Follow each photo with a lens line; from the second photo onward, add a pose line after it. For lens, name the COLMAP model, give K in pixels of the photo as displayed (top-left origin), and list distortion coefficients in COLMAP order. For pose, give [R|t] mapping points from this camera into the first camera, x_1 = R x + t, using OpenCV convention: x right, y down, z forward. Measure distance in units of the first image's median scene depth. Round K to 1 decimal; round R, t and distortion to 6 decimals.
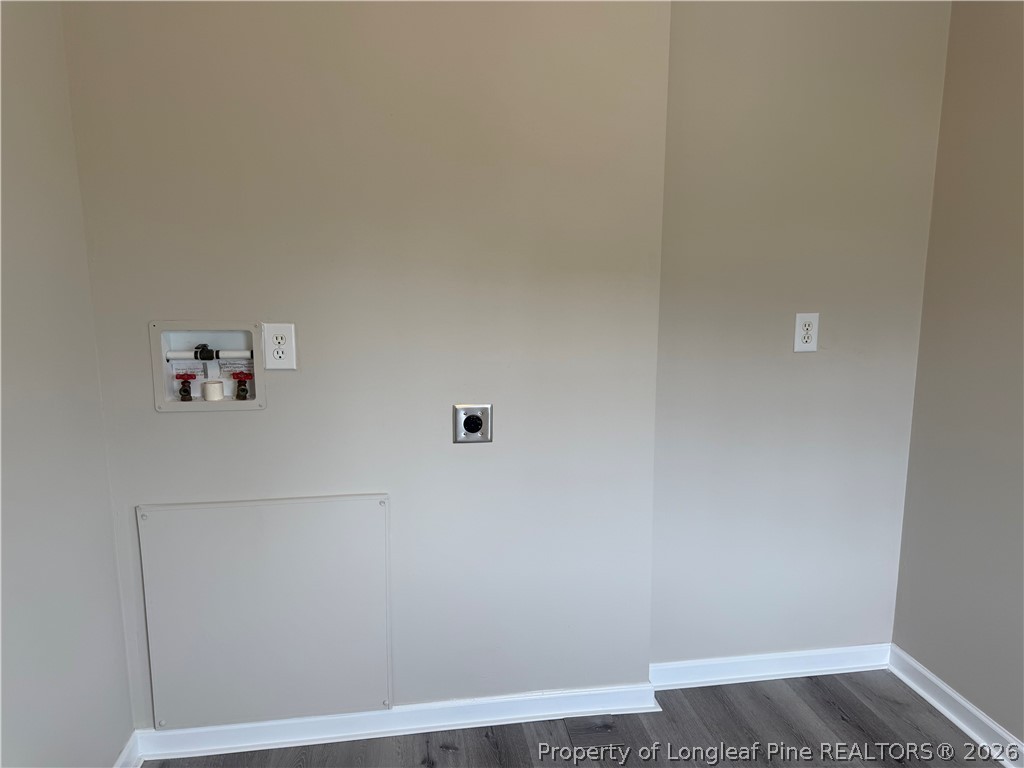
lens RADIAL K [[715.3, 0, 514.0], [0, 715.3, 386.4], [0, 0, 1]] dist [0.059088, -0.077559]
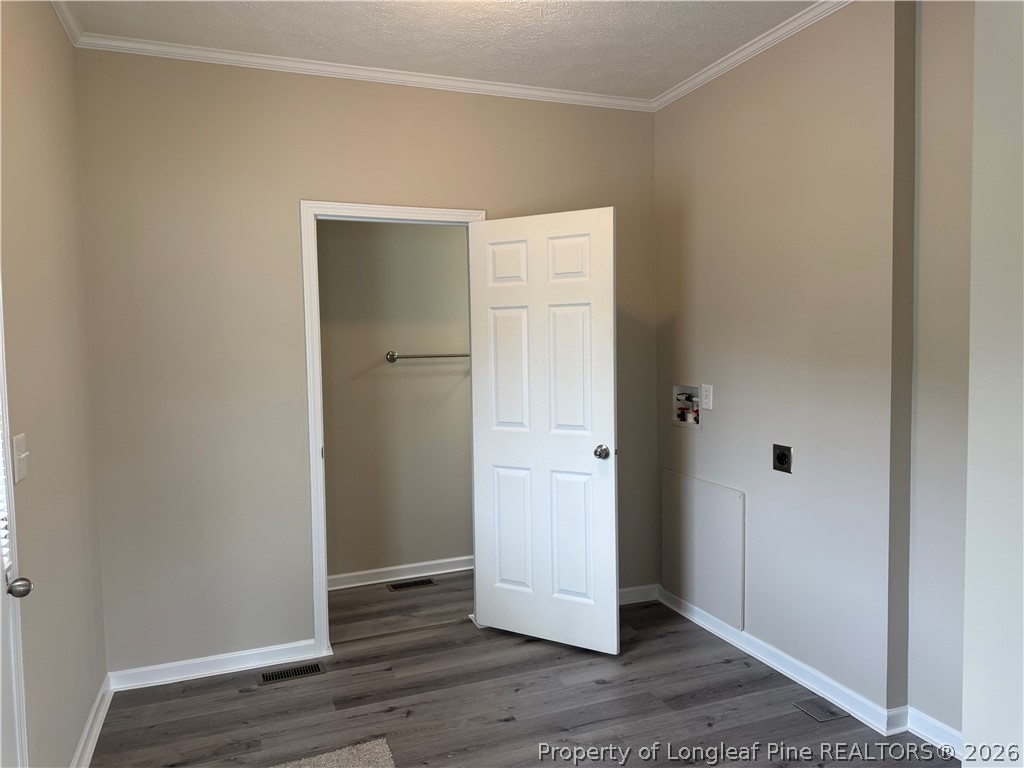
lens RADIAL K [[715.3, 0, 512.2], [0, 715.3, 384.7], [0, 0, 1]] dist [0.059088, -0.077559]
pose [[0.192908, 0.040760, -0.980370, 1.291161], [-0.138302, 0.990292, 0.013959, -0.038840], [0.971421, 0.132894, 0.196673, 0.138421]]
